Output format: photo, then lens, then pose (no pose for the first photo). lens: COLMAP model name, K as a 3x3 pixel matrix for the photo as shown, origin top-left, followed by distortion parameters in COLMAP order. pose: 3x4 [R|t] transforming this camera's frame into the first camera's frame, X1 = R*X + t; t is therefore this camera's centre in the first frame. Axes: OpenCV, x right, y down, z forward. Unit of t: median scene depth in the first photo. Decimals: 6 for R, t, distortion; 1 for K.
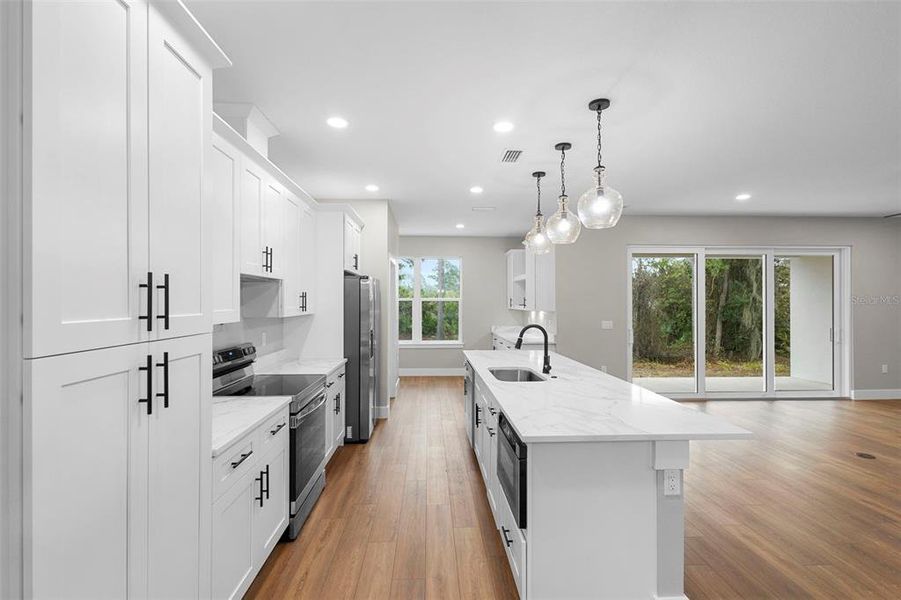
lens RADIAL K [[413.8, 0, 447.6], [0, 413.8, 297.1], [0, 0, 1]] dist [0.002937, -0.000055]
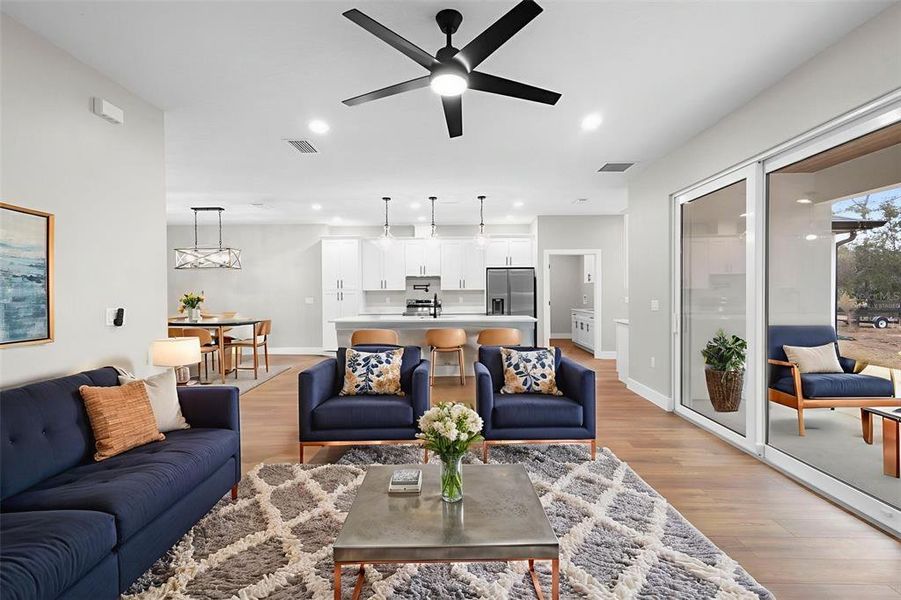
lens RADIAL K [[413.8, 0, 447.6], [0, 413.8, 297.1], [0, 0, 1]] dist [0.002937, -0.000055]
pose [[-0.058322, 0.017229, -0.998149, 1.752165], [0.017185, 0.999720, 0.016252, 0.042383], [0.998150, -0.016205, -0.058602, 0.948126]]
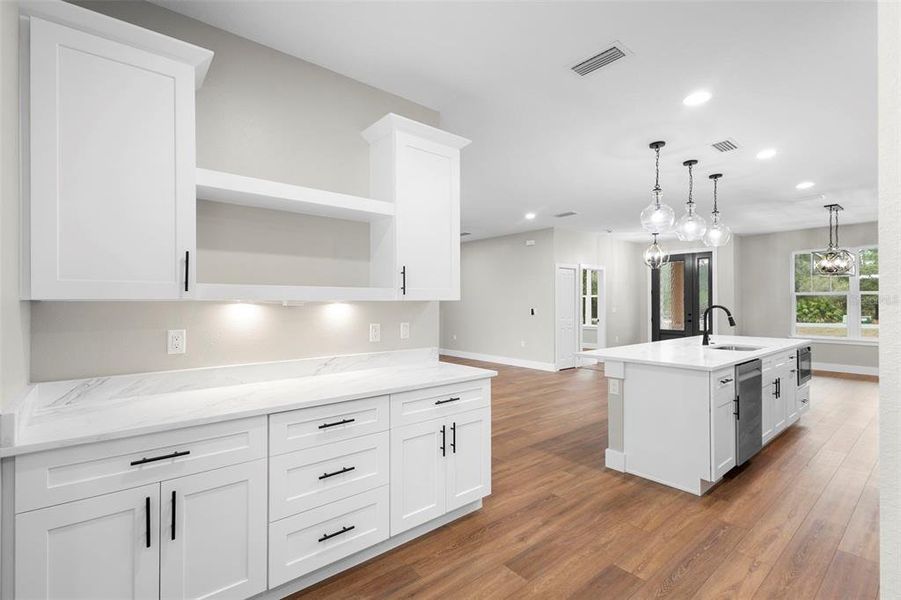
lens RADIAL K [[415.0, 0, 450.5], [0, 415.0, 300.0], [0, 0, 1]] dist [0.010476, 0.000471]
pose [[-0.608717, 0.008796, 0.793339, -0.226257], [-0.005525, 0.999867, -0.015325, 0.059585], [-0.793368, -0.013712, -0.608588, 1.900220]]
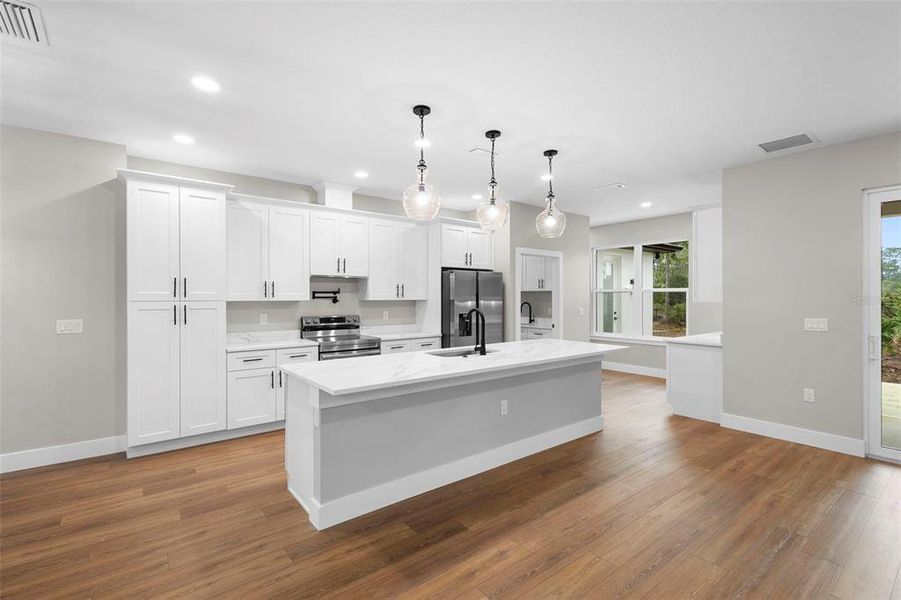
lens RADIAL K [[417.0, 0, 450.3], [0, 417.0, 294.8], [0, 0, 1]] dist [0.019013, 0.000006]
pose [[0.589381, -0.001532, -0.807854, 0.844117], [0.007251, 0.999968, 0.003394, 0.020849], [0.807822, -0.007858, 0.589374, 0.248462]]
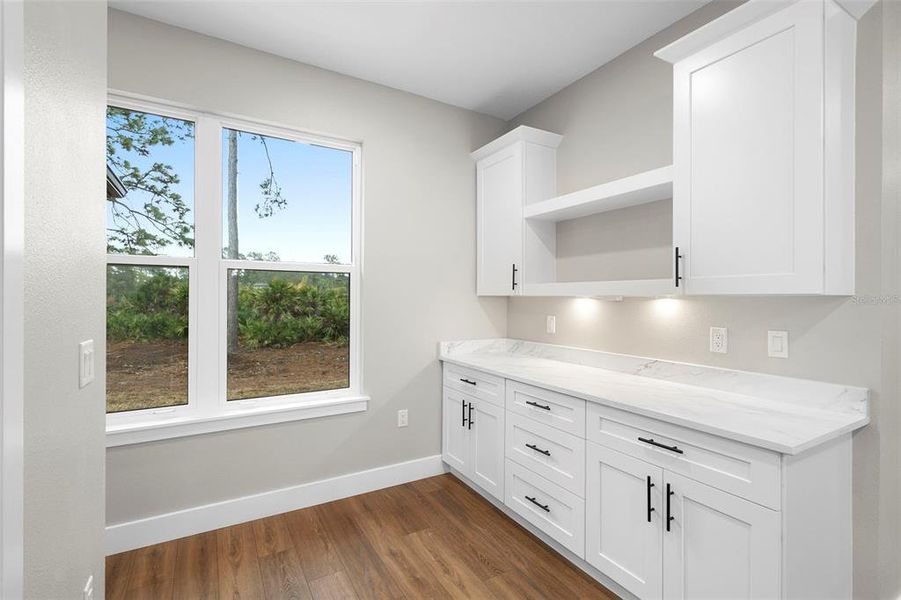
lens RADIAL K [[413.8, 0, 447.6], [0, 413.8, 297.1], [0, 0, 1]] dist [0.002937, -0.000055]
pose [[0.884480, 0.007263, 0.466522, -0.120217], [-0.012257, 0.999895, 0.007673, 0.053637], [-0.466418, -0.012504, 0.884476, 1.316195]]
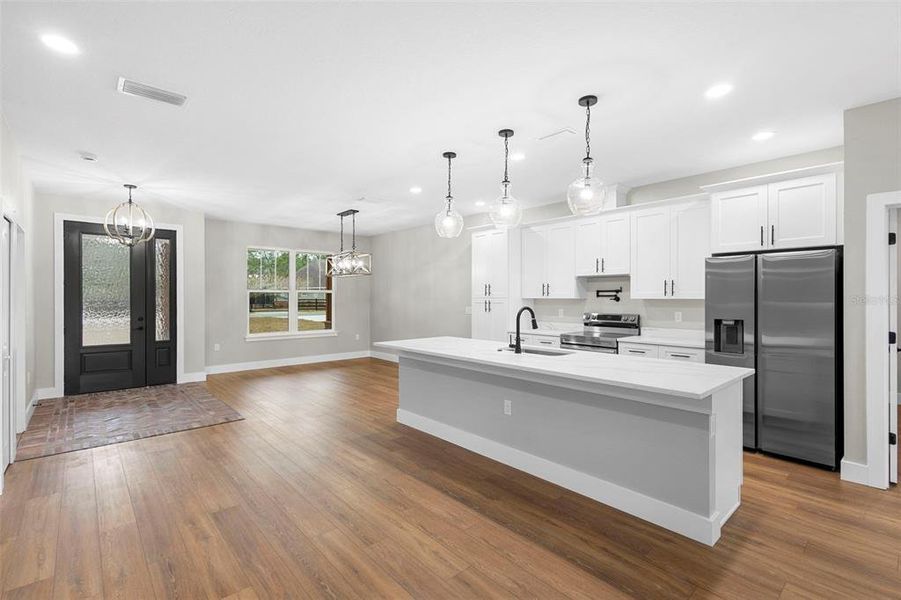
lens RADIAL K [[413.8, 0, 447.6], [0, 413.8, 297.1], [0, 0, 1]] dist [0.002937, -0.000055]
pose [[-0.775356, 0.004031, -0.631511, 0.835401], [0.009517, 0.999941, -0.005301, 0.036357], [0.631452, -0.010120, -0.775349, 1.383404]]
